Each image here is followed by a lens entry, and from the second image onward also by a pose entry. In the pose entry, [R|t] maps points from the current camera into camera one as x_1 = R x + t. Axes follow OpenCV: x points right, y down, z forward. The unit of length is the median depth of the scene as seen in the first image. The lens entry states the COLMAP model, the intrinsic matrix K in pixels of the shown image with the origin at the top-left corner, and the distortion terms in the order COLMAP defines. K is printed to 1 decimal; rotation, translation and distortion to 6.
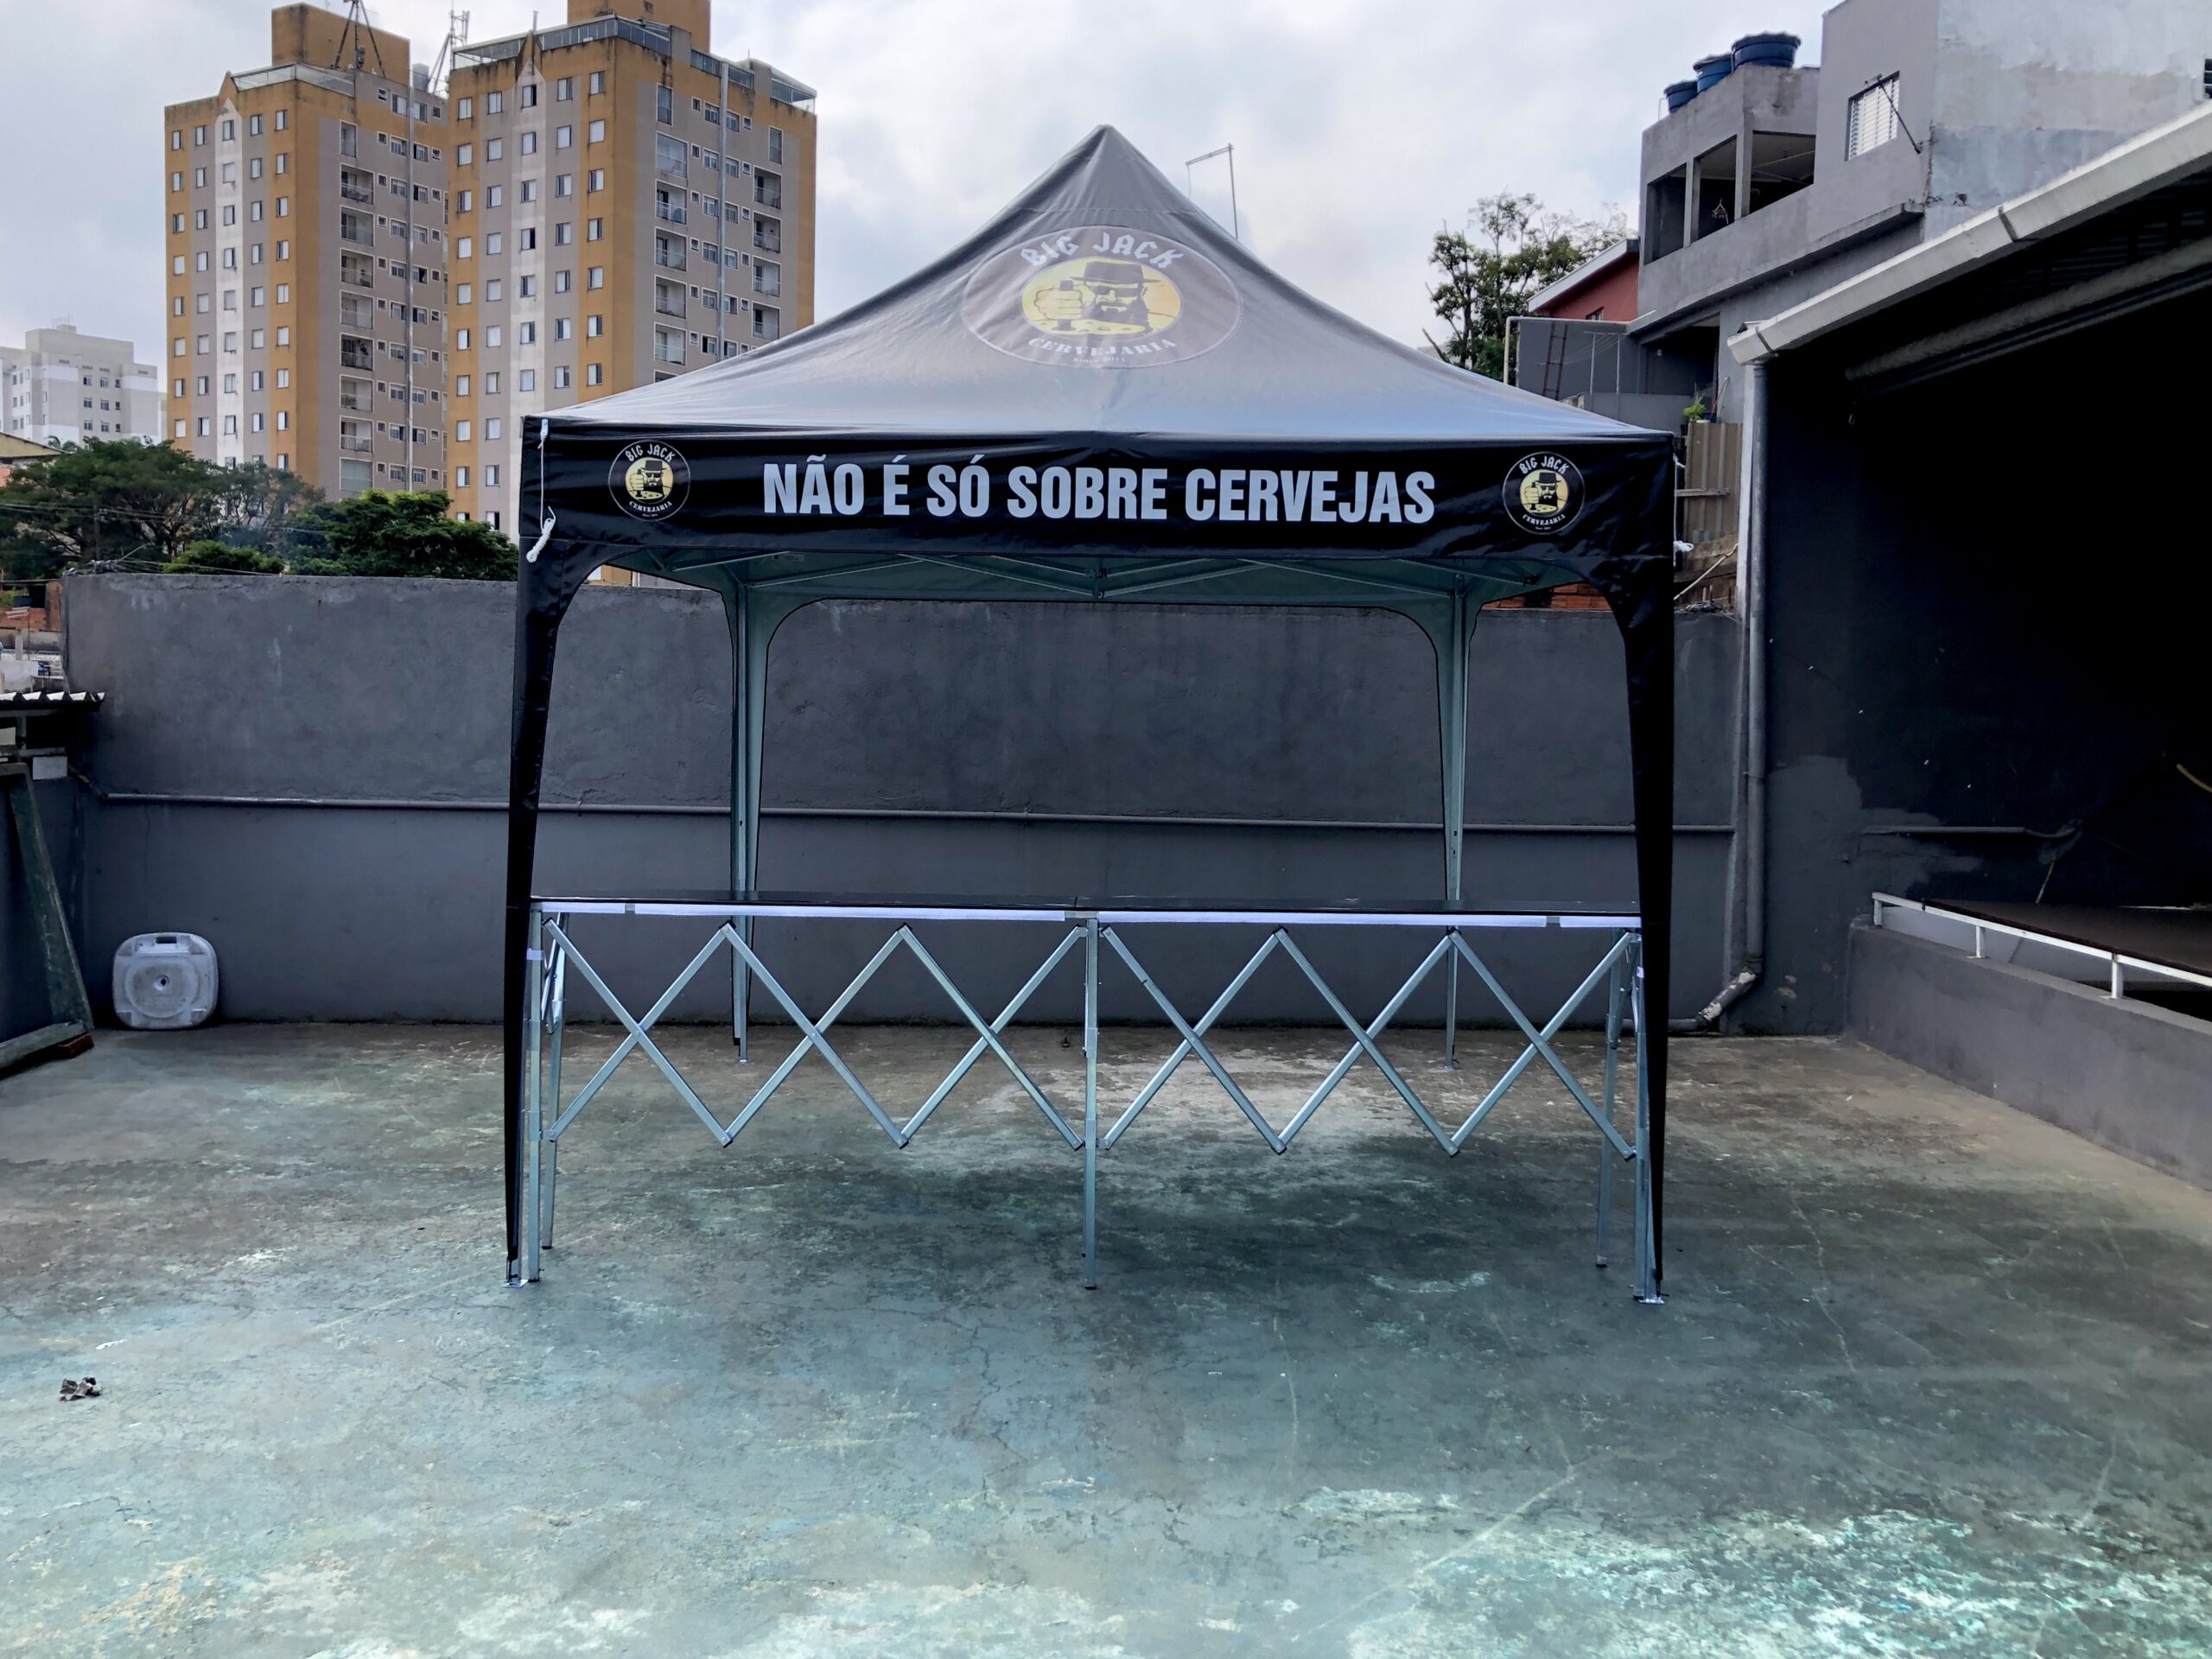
lens RADIAL K [[1963.7, 0, 1108.4], [0, 1963.7, 790.0], [0, 0, 1]] dist [0.015051, -0.003560]
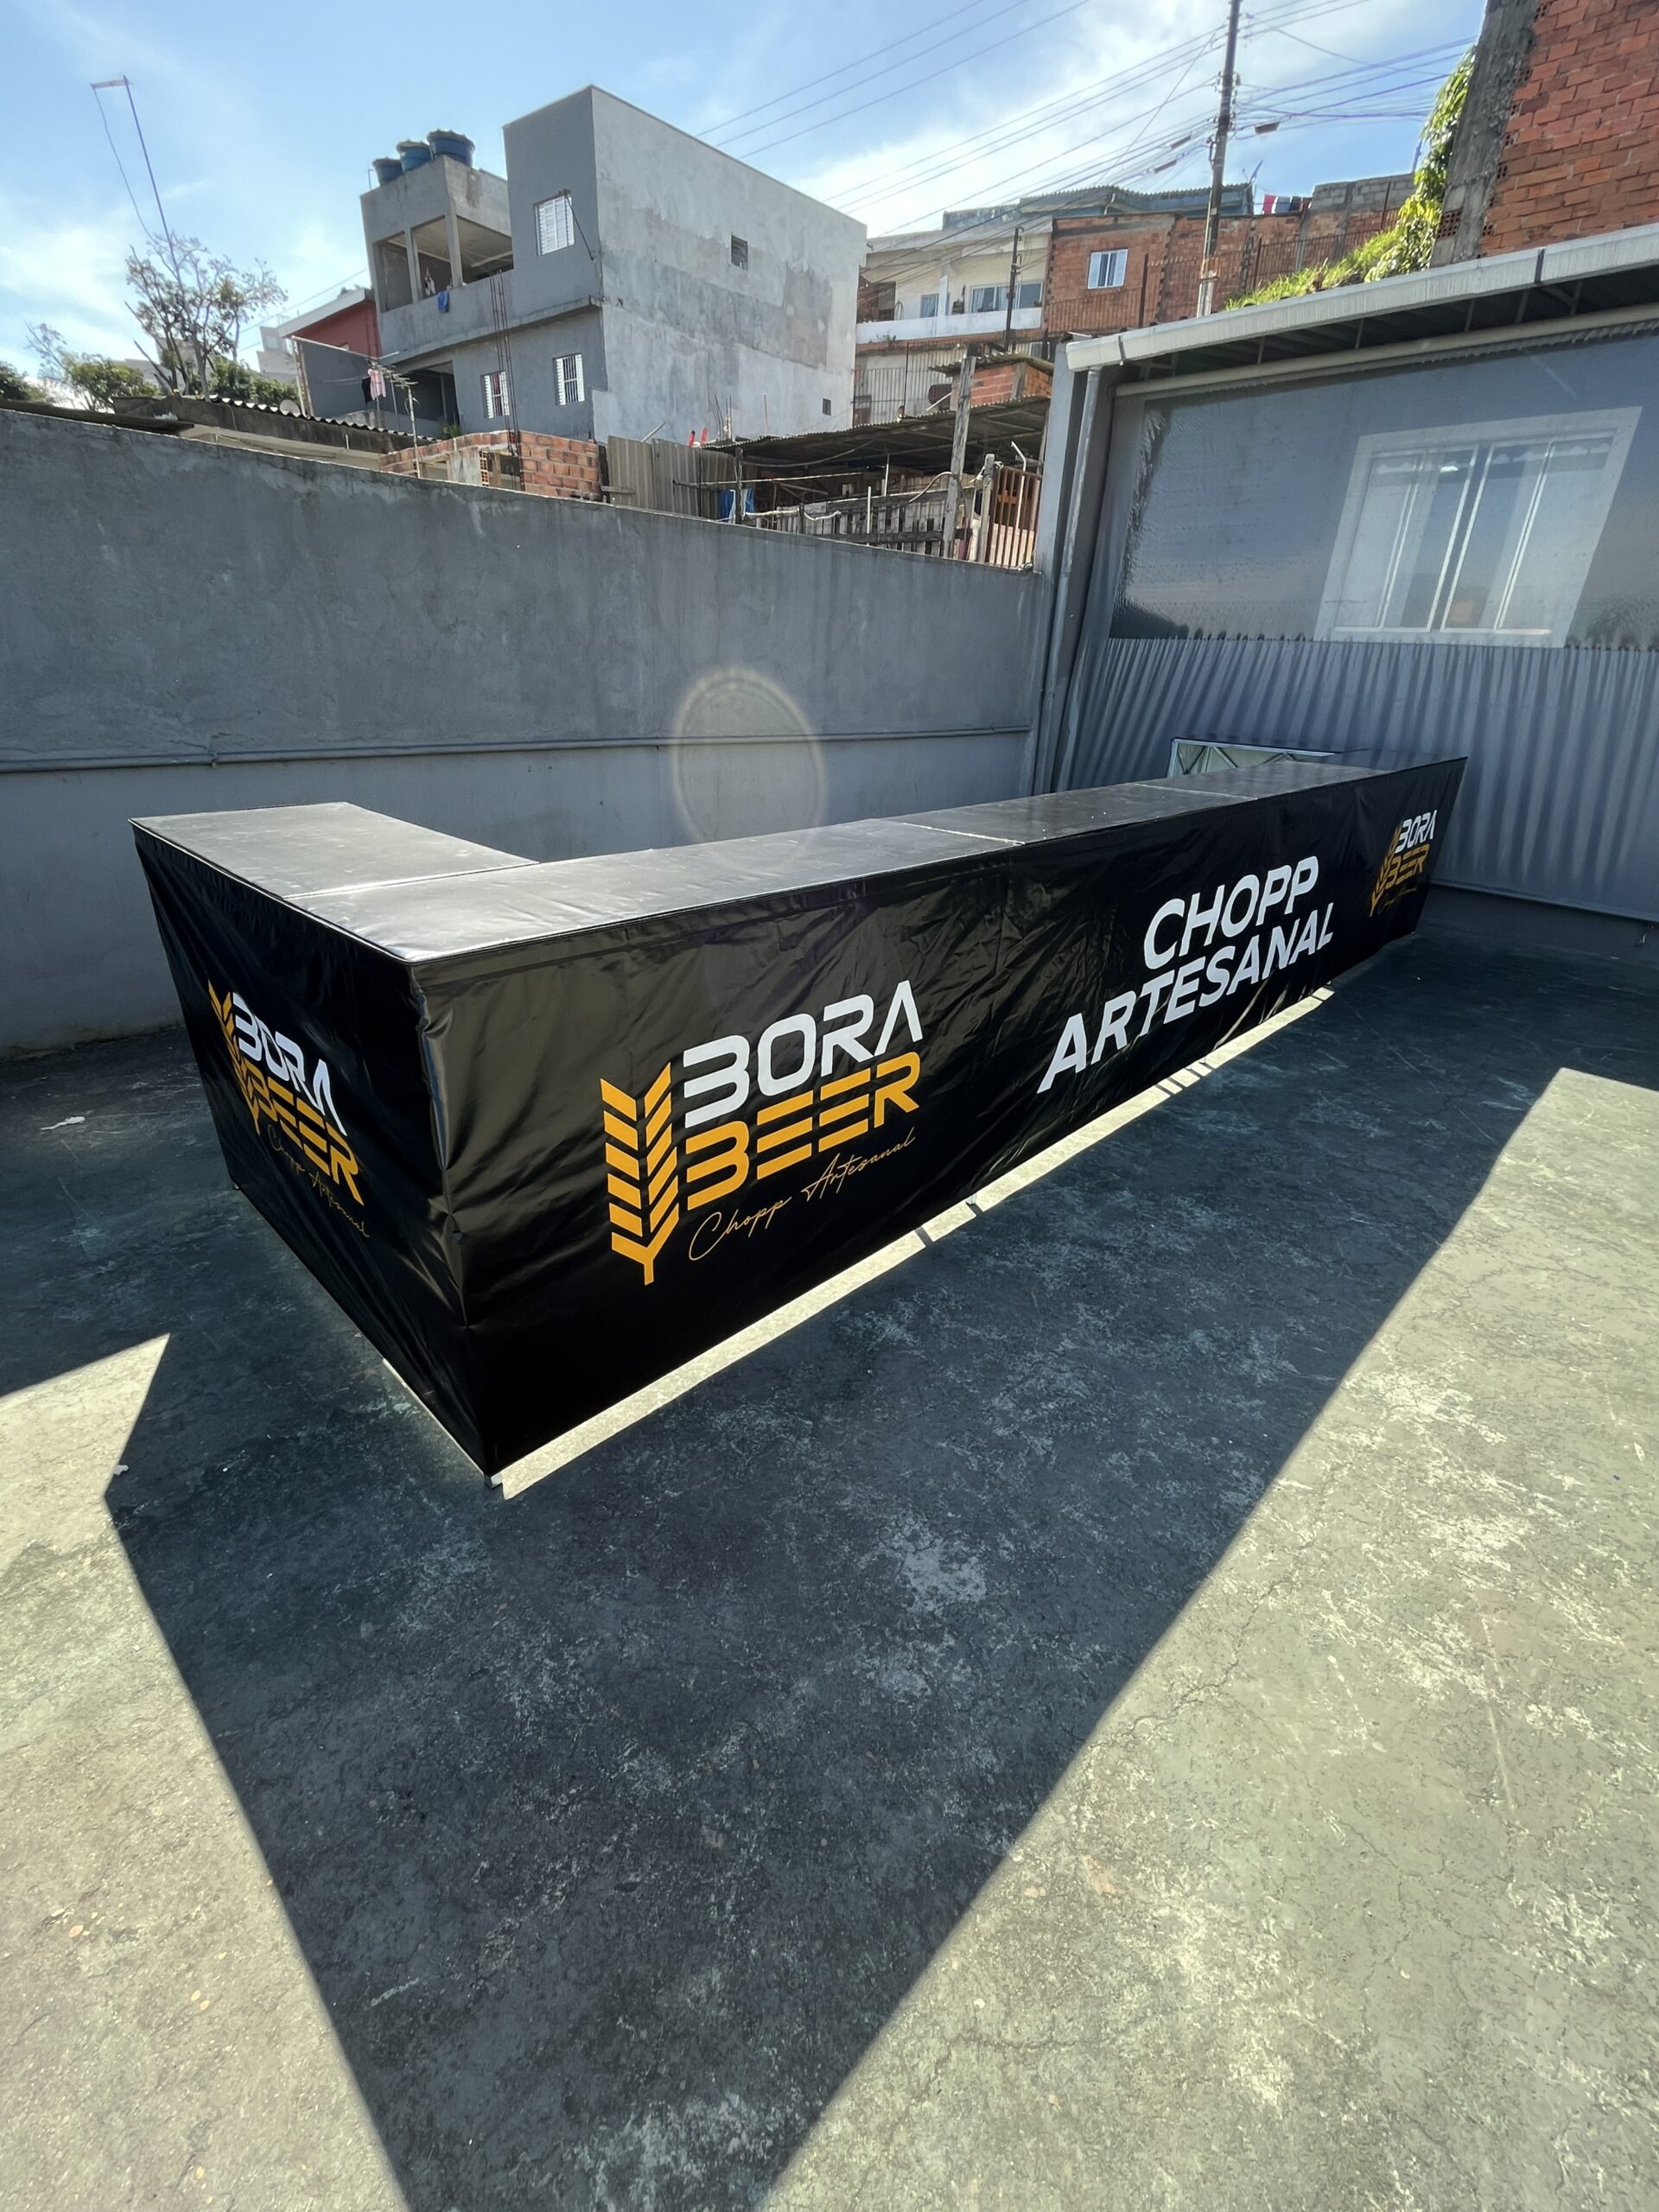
lens RADIAL K [[956.9, 0, 828.8], [0, 956.9, 1101.9], [0, 0, 1]] dist [-0.004585, 0.000404]
pose [[0.737345, -0.280065, 0.614724, -0.110449], [0.016427, 0.917171, 0.398155, -0.004113], [-0.675317, -0.283479, 0.680872, 0.156945]]
